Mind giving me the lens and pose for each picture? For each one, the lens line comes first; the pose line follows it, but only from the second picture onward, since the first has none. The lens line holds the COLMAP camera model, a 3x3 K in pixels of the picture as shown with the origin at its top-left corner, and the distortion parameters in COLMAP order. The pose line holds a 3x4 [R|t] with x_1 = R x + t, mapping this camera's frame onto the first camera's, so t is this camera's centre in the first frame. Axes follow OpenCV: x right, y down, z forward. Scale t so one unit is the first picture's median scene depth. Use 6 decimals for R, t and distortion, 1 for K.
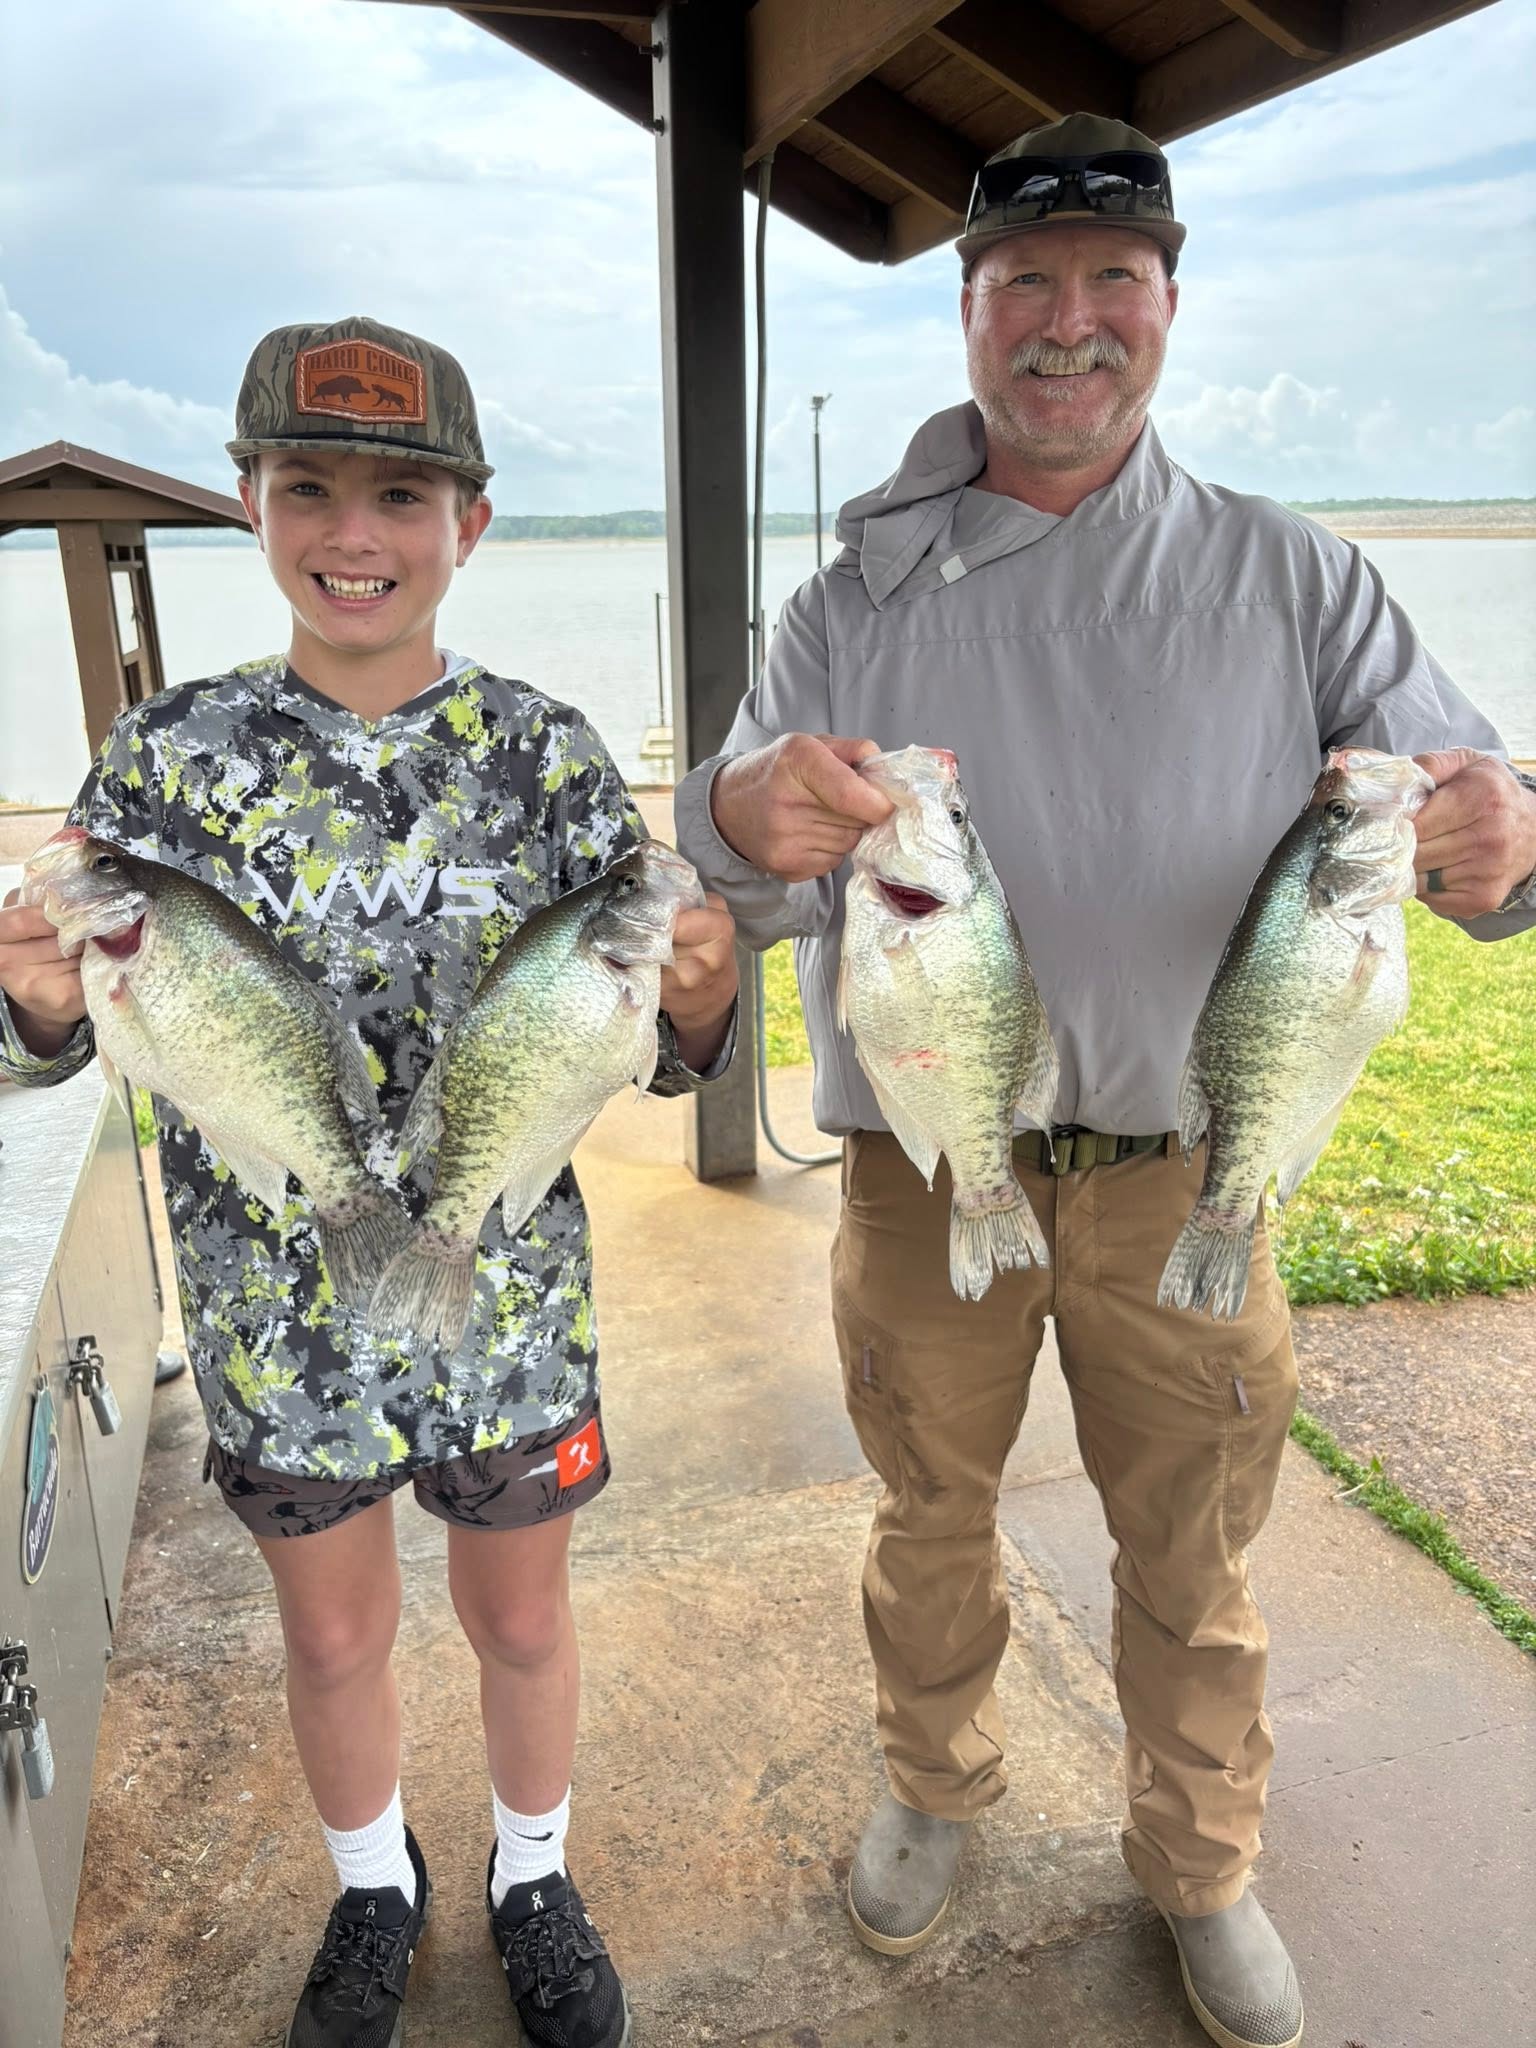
lens RADIAL K [[1562.2, 0, 781.3], [0, 1562.2, 1014.6], [0, 0, 1]] dist [0.044394, -0.059956]
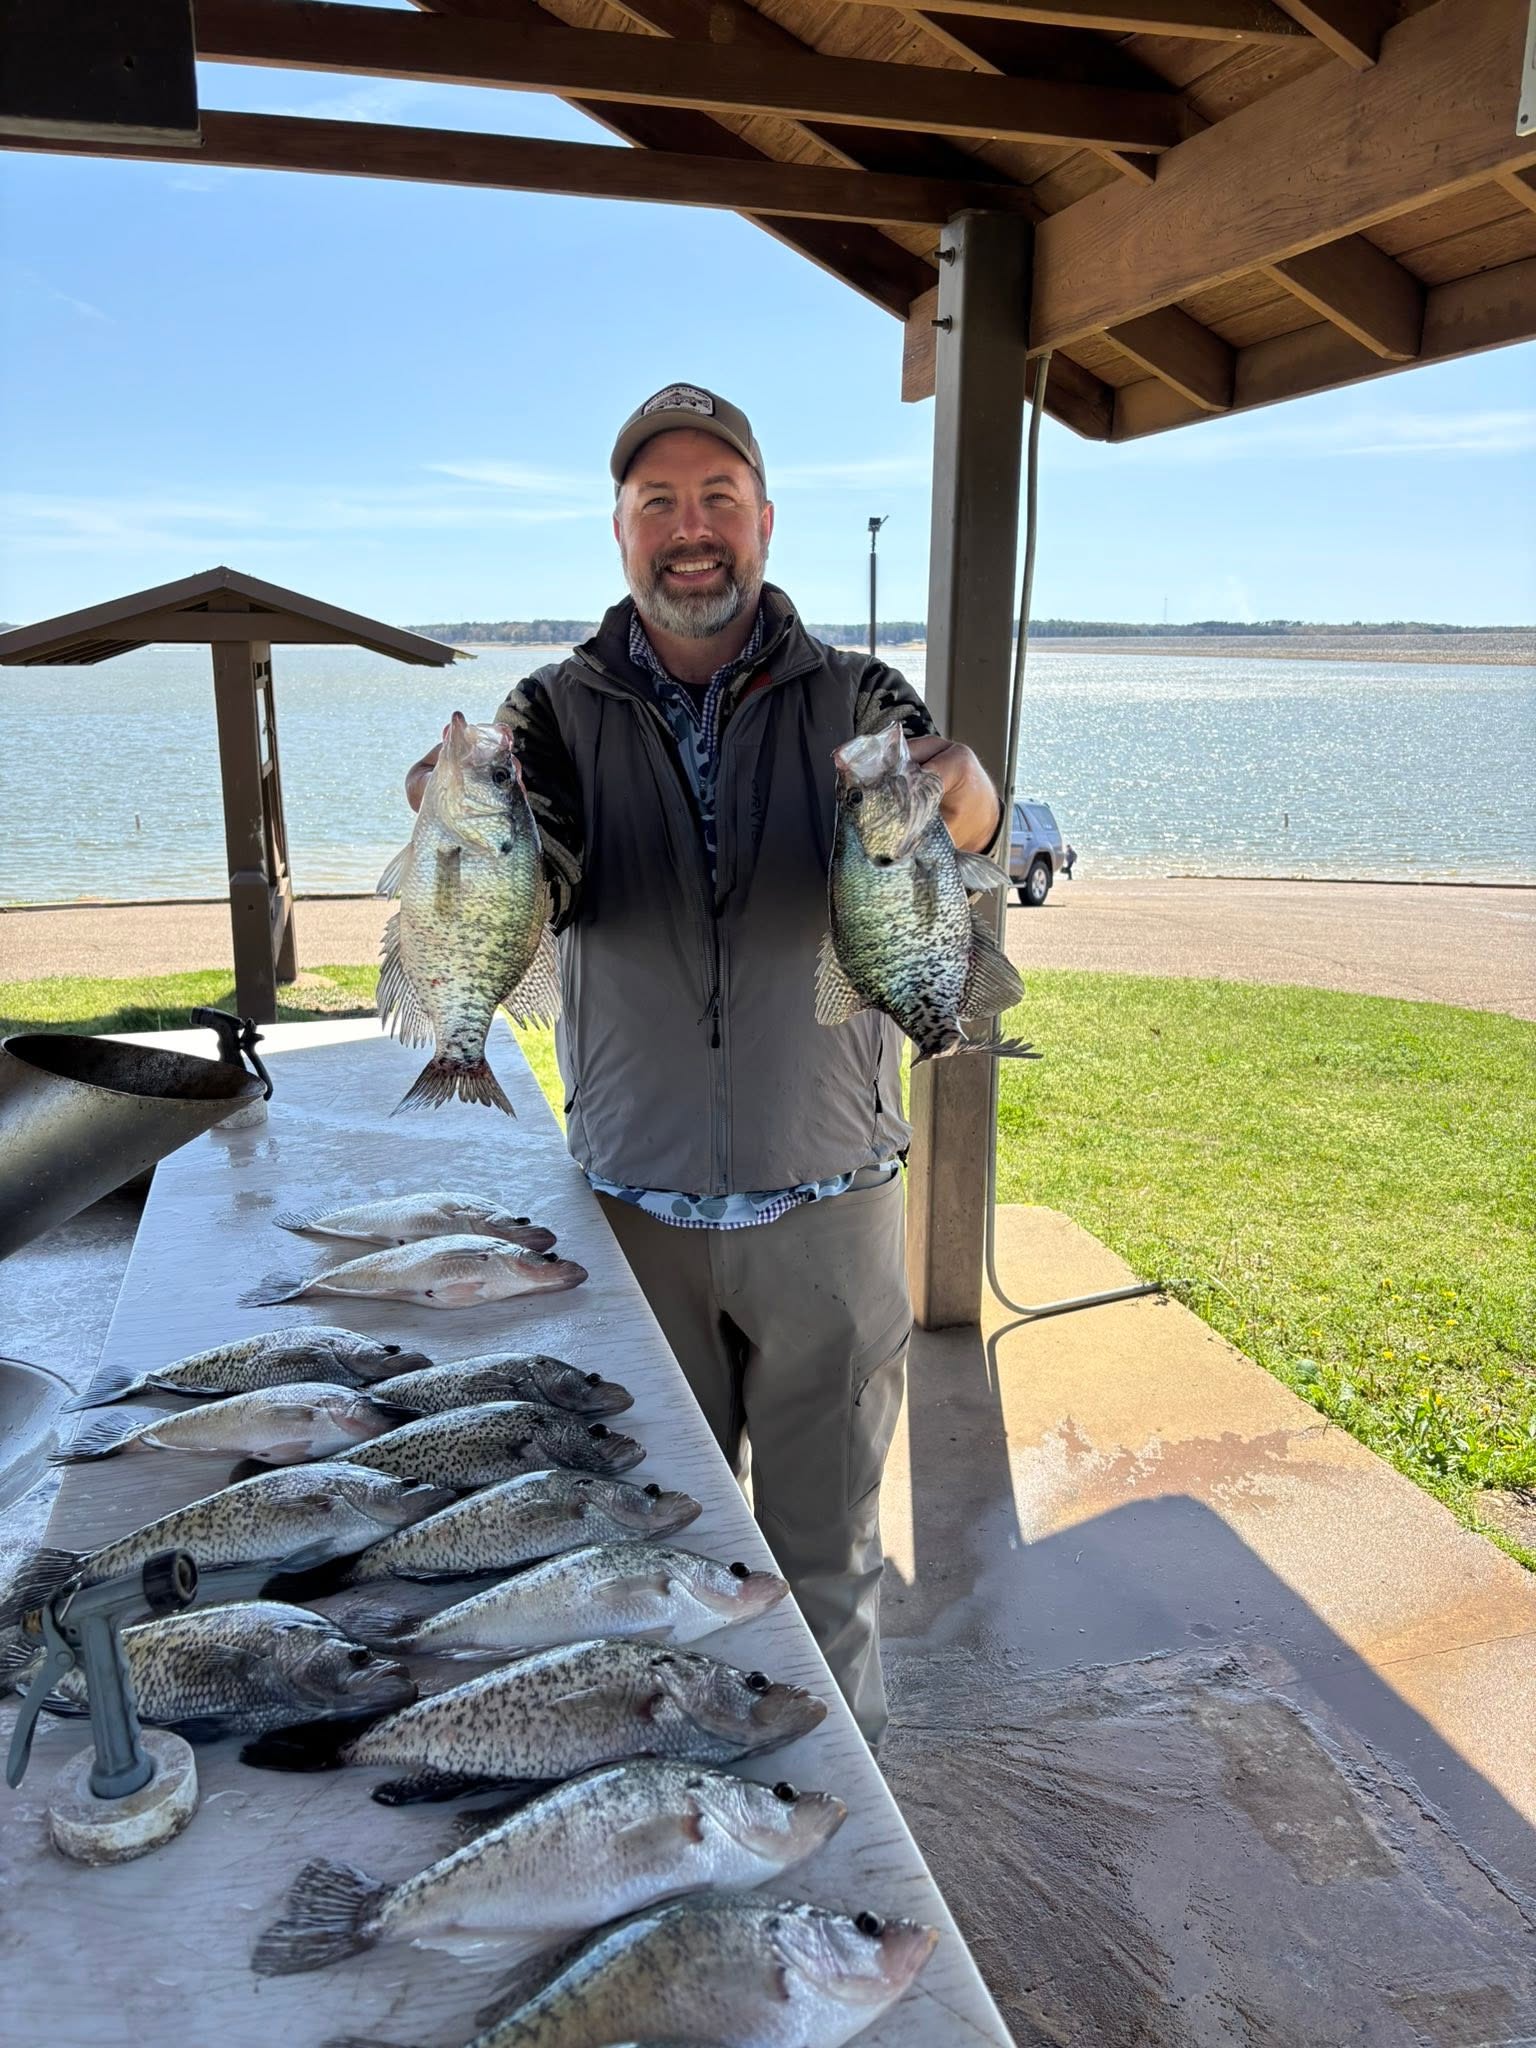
lens RADIAL K [[1562.2, 0, 783.0], [0, 1562.2, 1013.4], [0, 0, 1]] dist [0.044394, -0.059956]
pose [[0.999550, 0.026571, -0.013950, -0.161437], [-0.027422, 0.997519, -0.064844, -0.033595], [0.012192, 0.065198, 0.997798, -0.021256]]
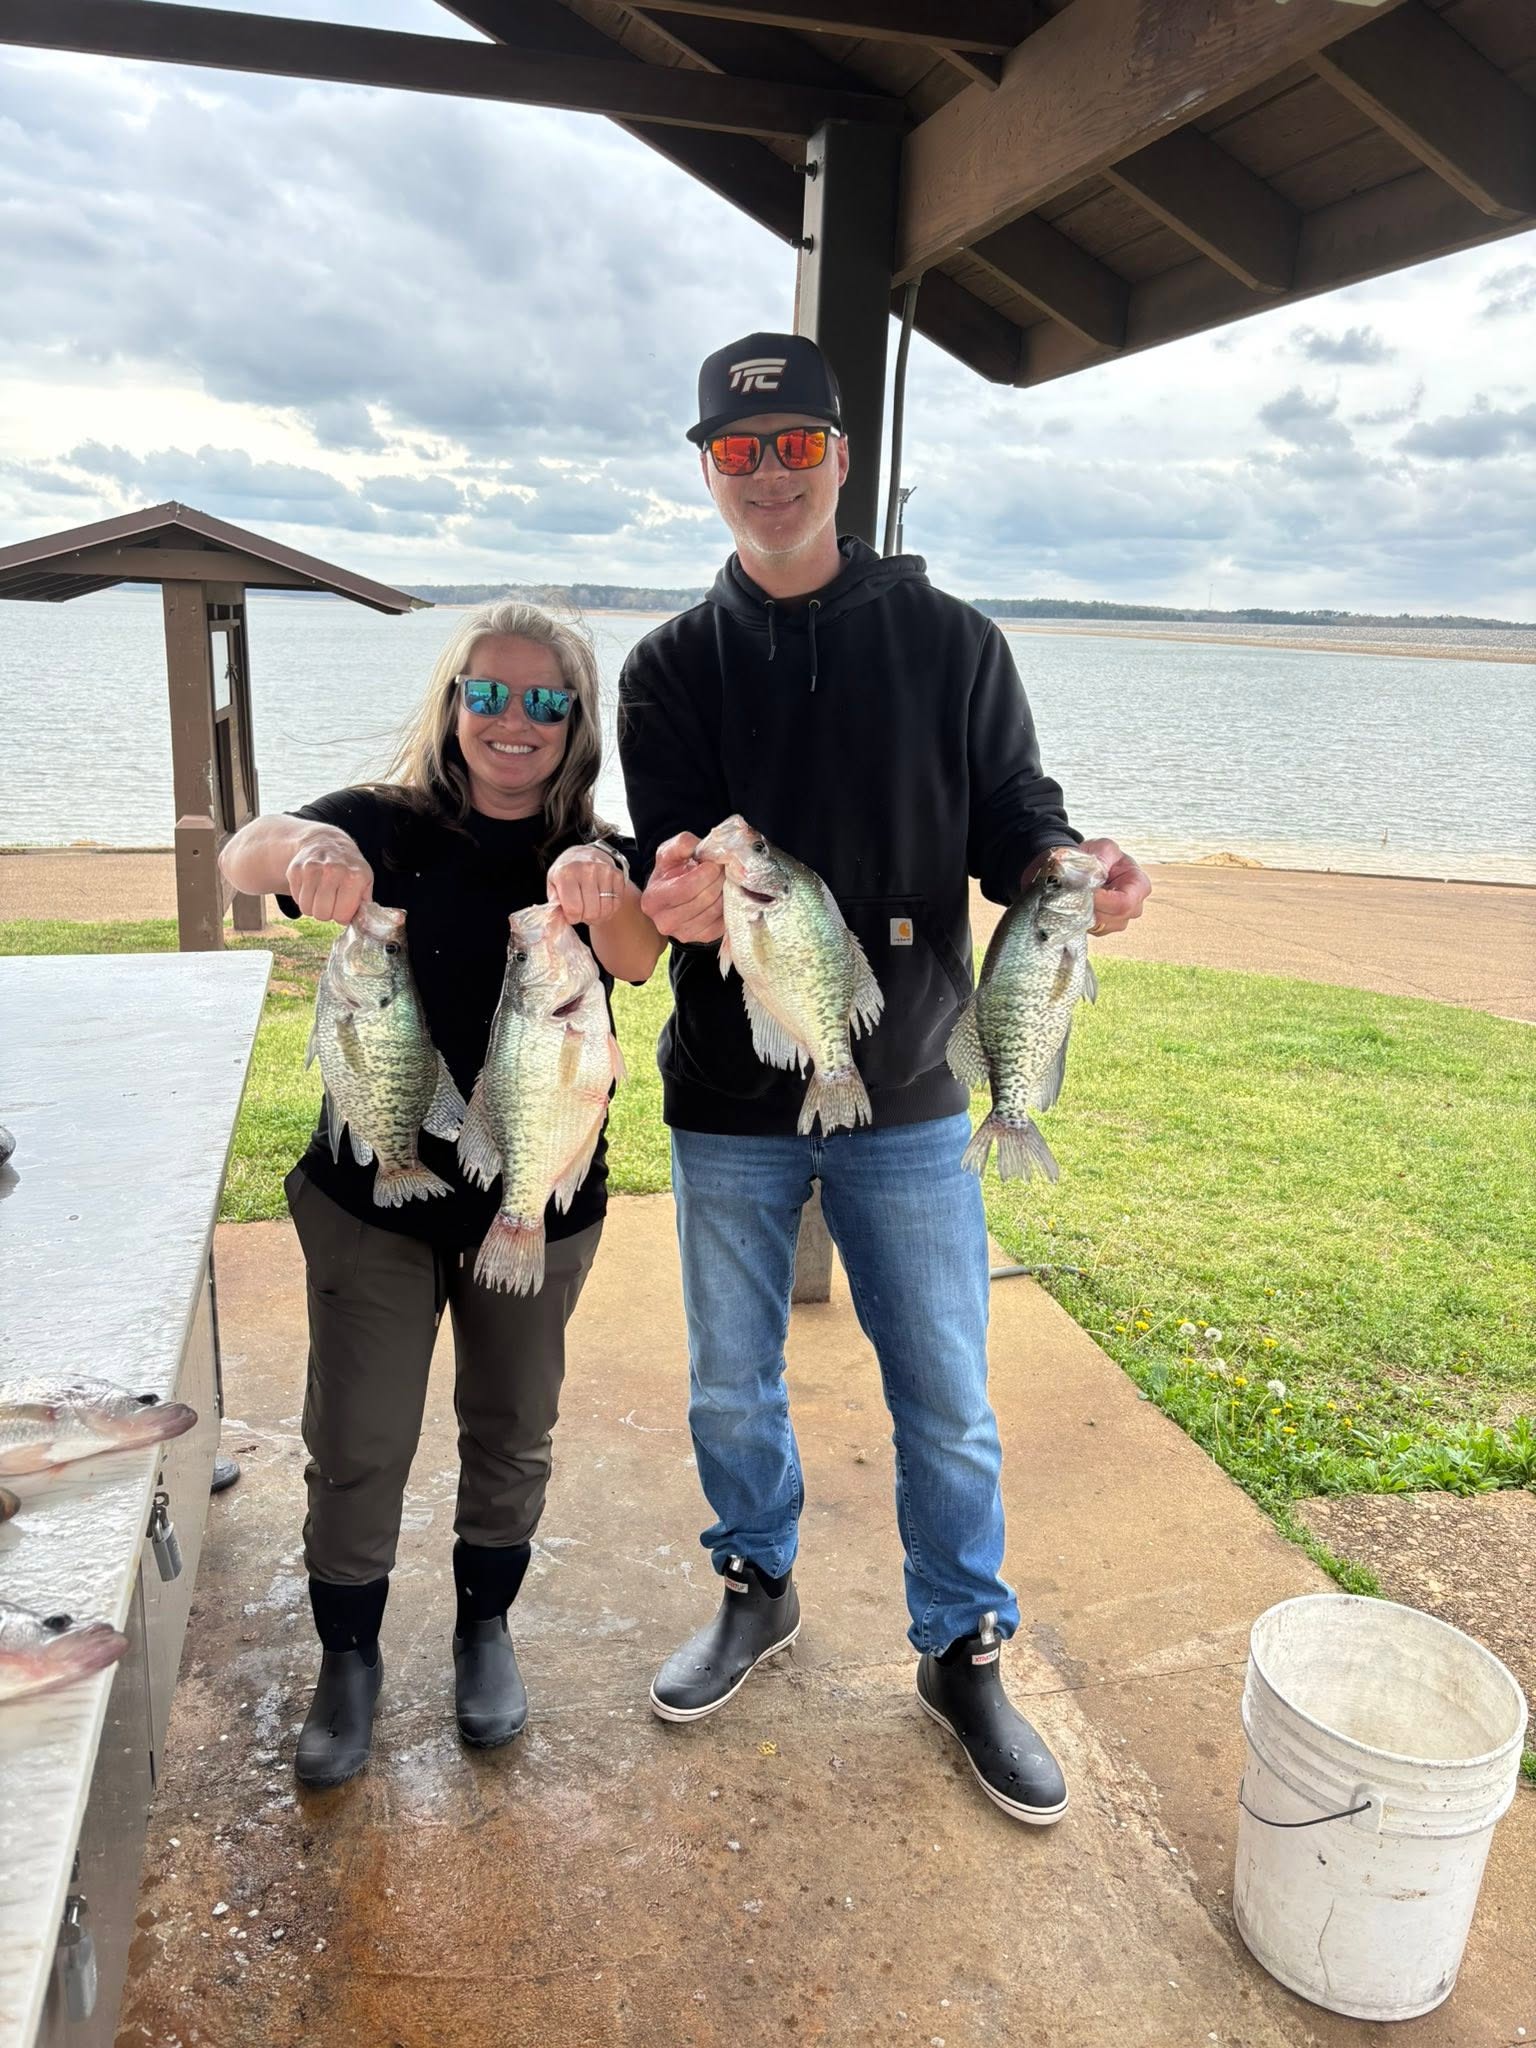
lens RADIAL K [[1562.2, 0, 779.1], [0, 1562.2, 1018.6], [0, 0, 1]] dist [0.044394, -0.059956]
pose [[0.997341, 0.065934, -0.031033, -0.033586], [-0.067274, 0.996749, -0.044337, -0.032314], [0.028009, 0.046306, 0.998535, 0.030883]]
